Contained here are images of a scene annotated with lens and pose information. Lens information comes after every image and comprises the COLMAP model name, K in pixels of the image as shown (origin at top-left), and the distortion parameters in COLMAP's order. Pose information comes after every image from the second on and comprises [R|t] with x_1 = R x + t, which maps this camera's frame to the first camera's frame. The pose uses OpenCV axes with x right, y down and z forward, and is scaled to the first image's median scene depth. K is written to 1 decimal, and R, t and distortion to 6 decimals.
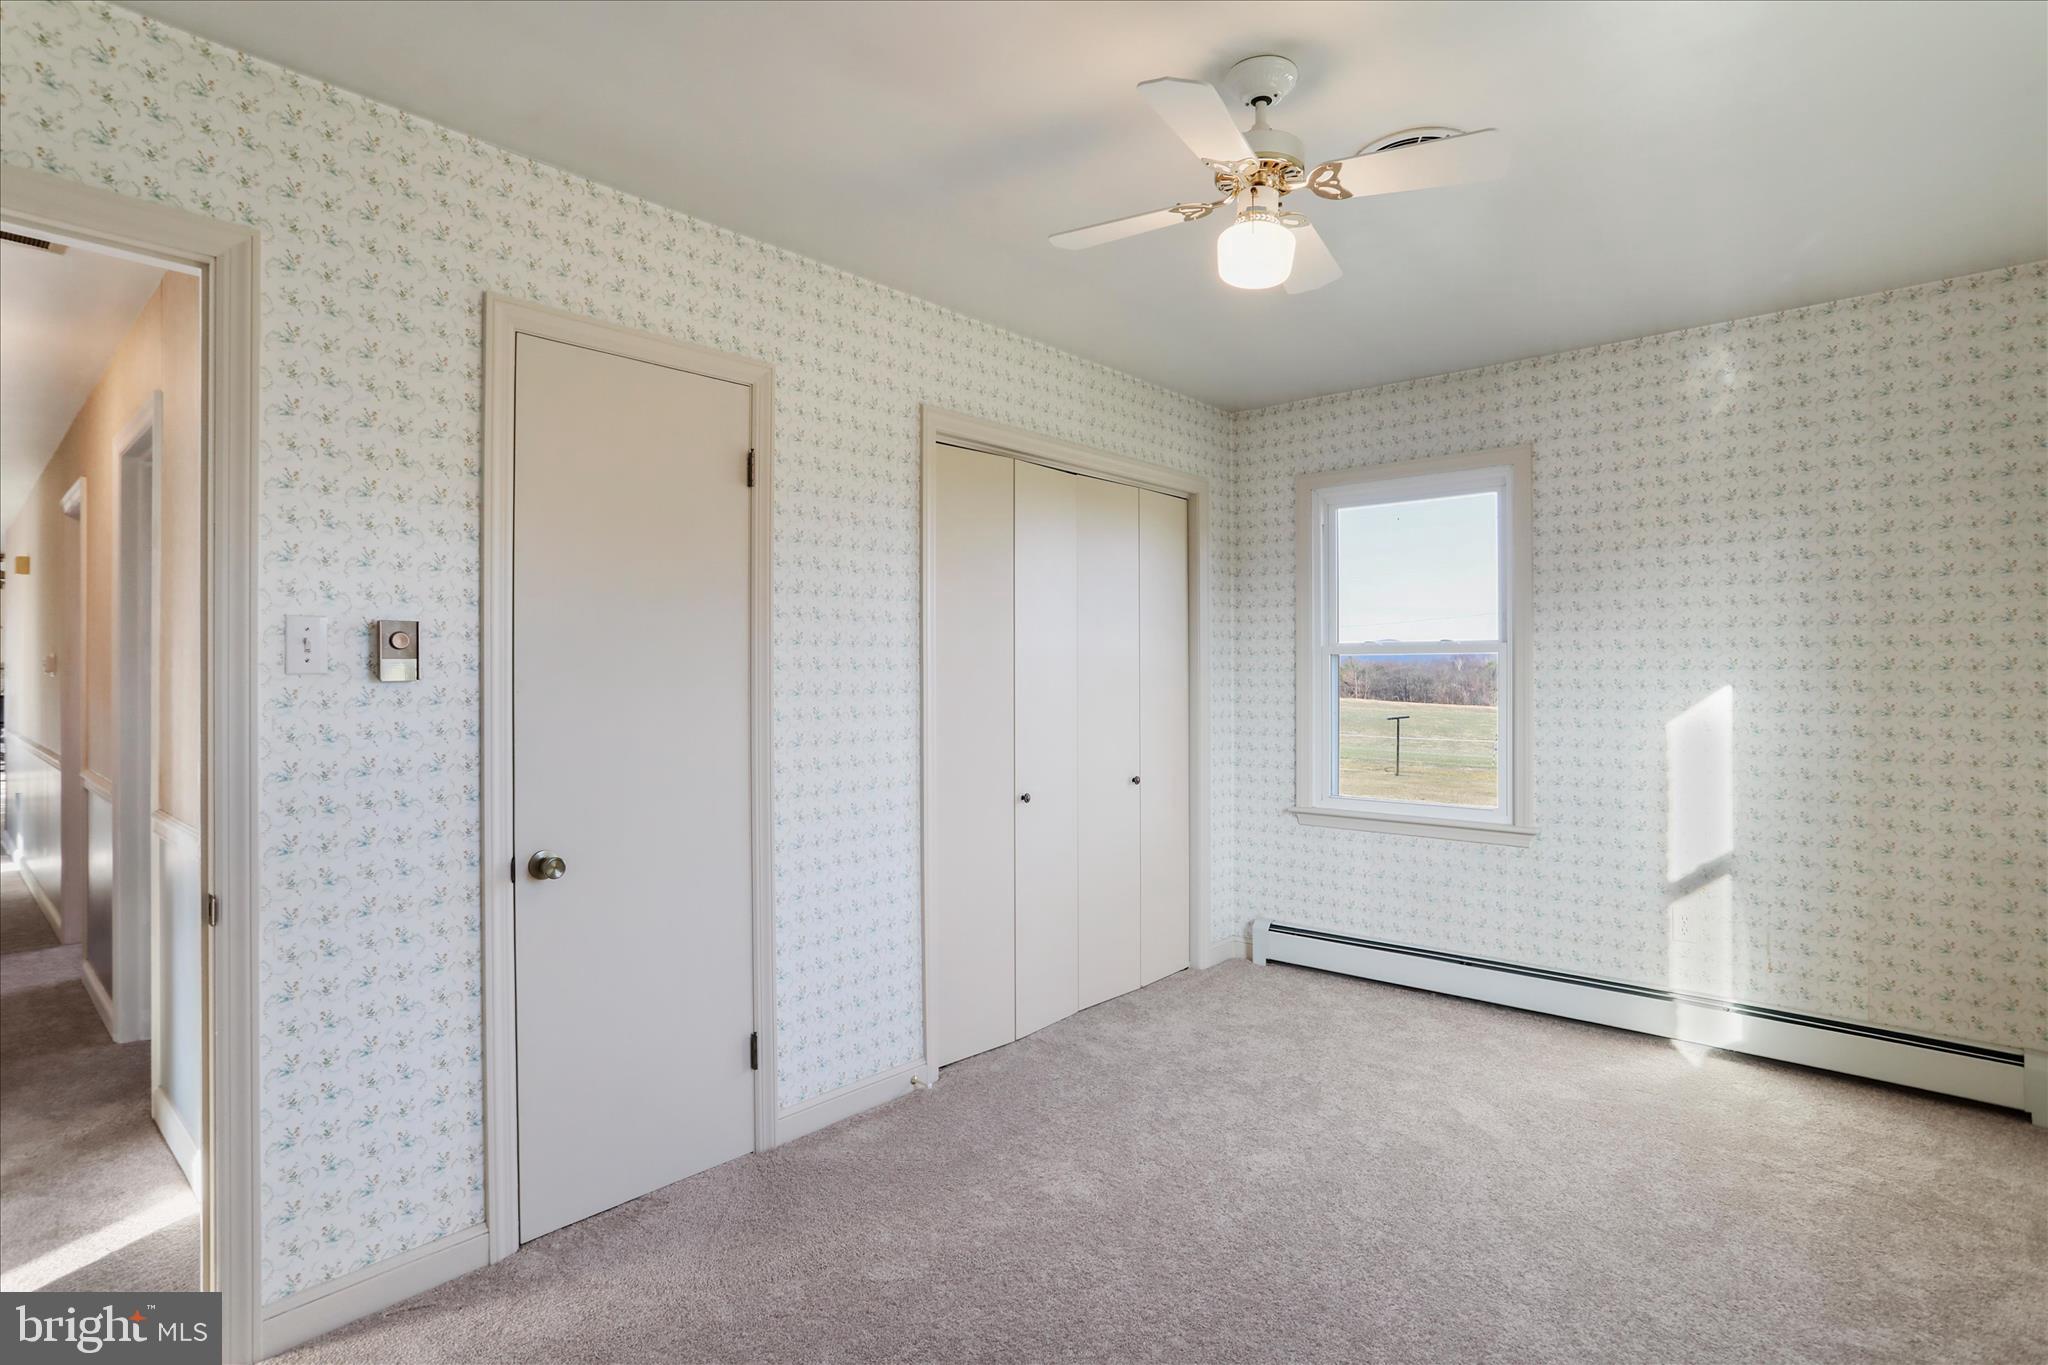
lens RADIAL K [[1019.5, 0, 1037.8], [0, 1019.5, 676.1], [0, 0, 1]] dist [-0.019185, 0.006108]
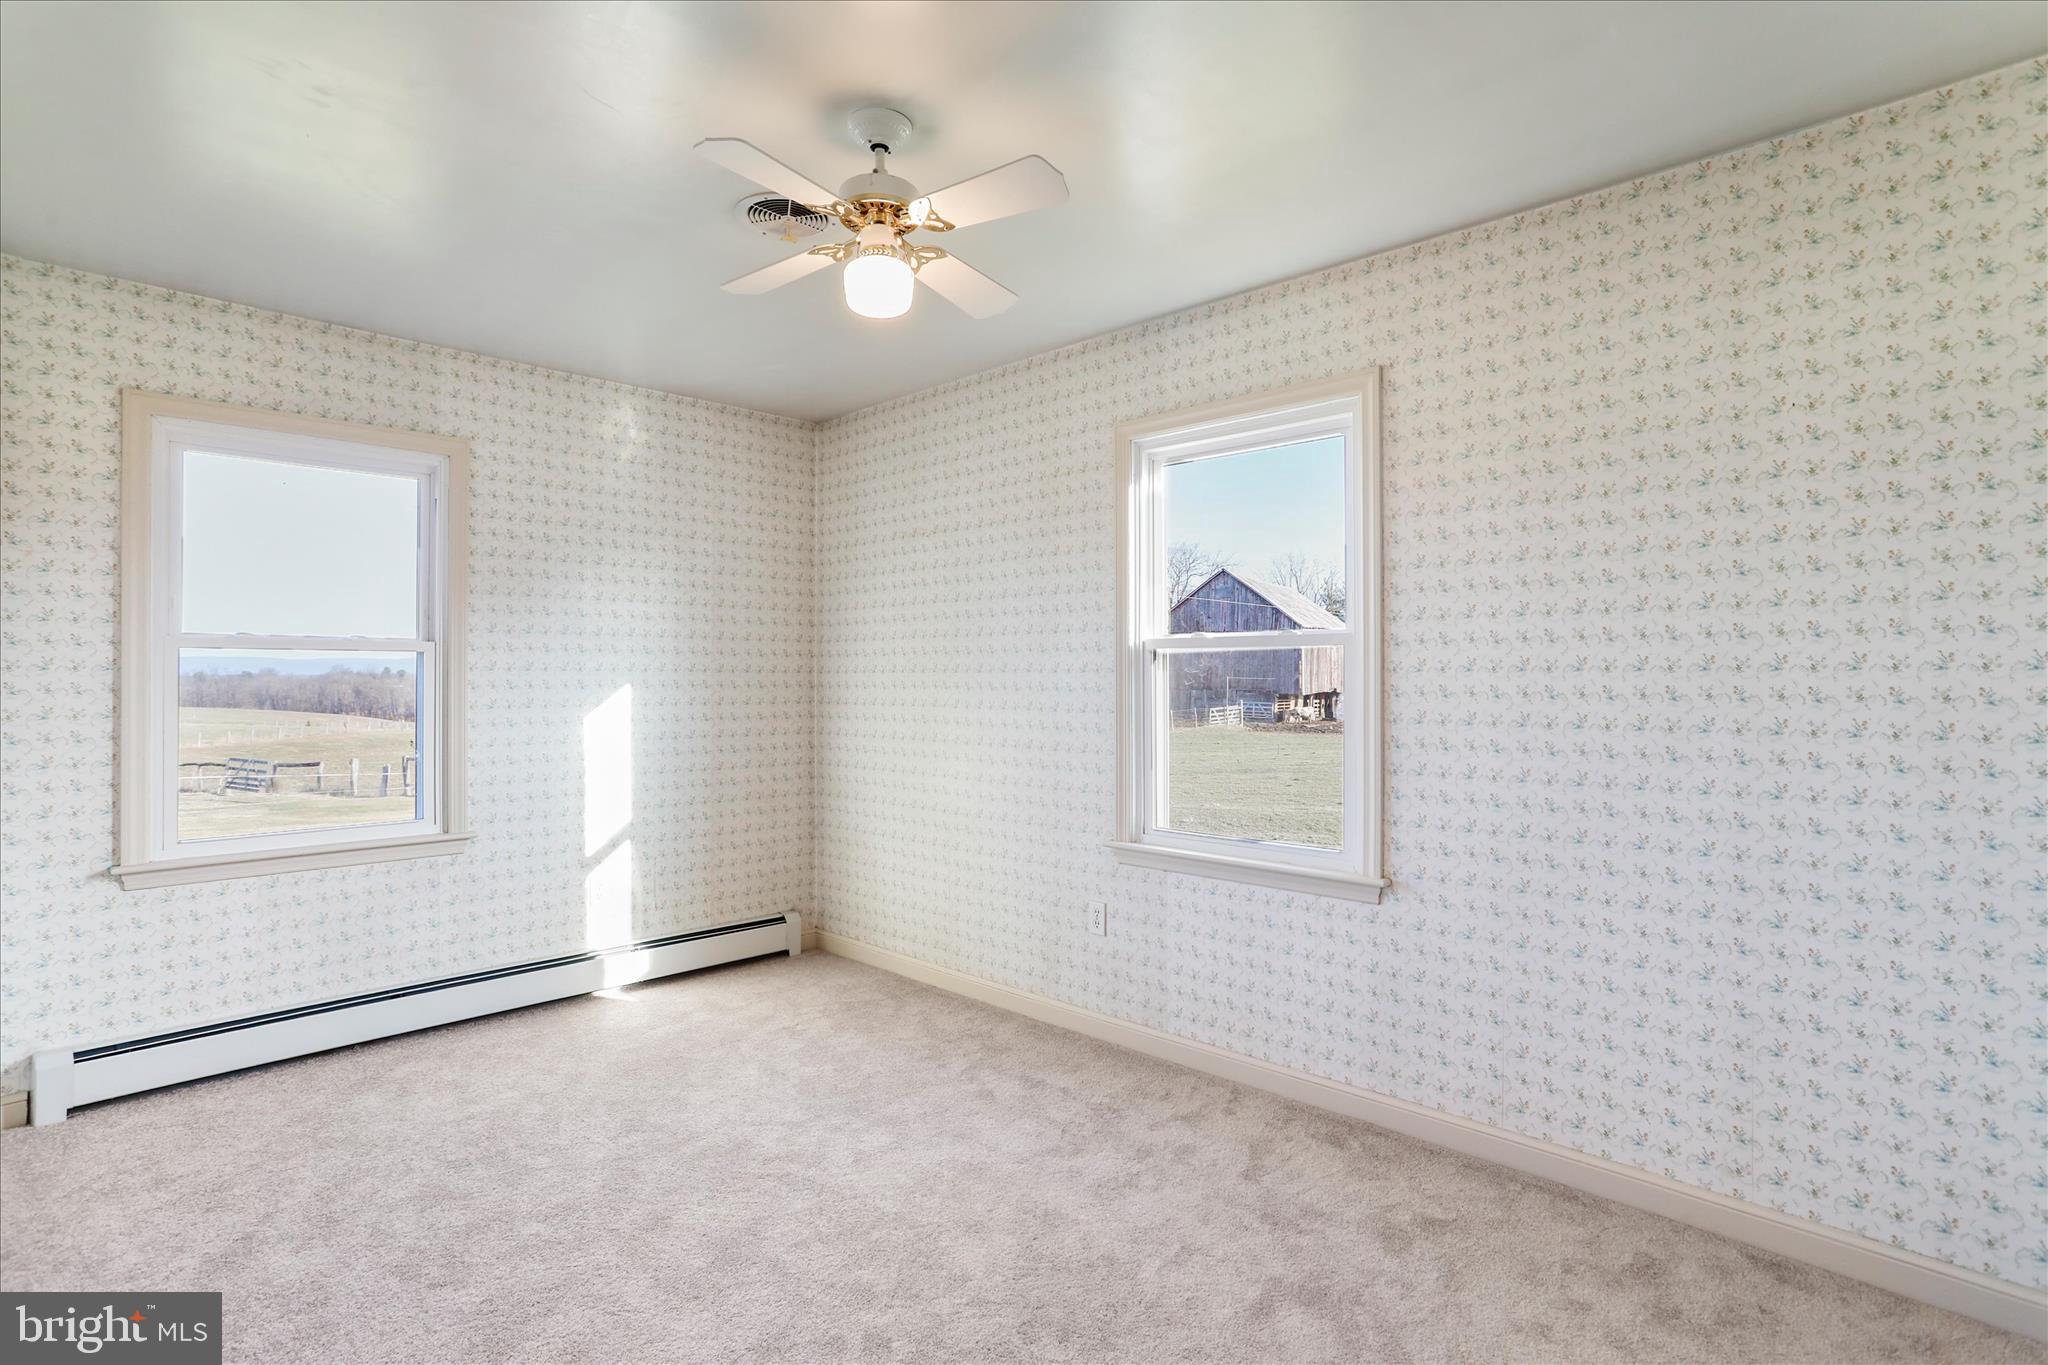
lens RADIAL K [[1019.5, 0, 1033.7], [0, 1019.5, 674.7], [0, 0, 1]] dist [-0.019185, 0.006108]
pose [[0.051969, 0.000256, 0.998649, -0.480912], [0.001060, 0.999999, -0.000311, -0.001386], [-0.998648, 0.001075, 0.051969, 0.421082]]
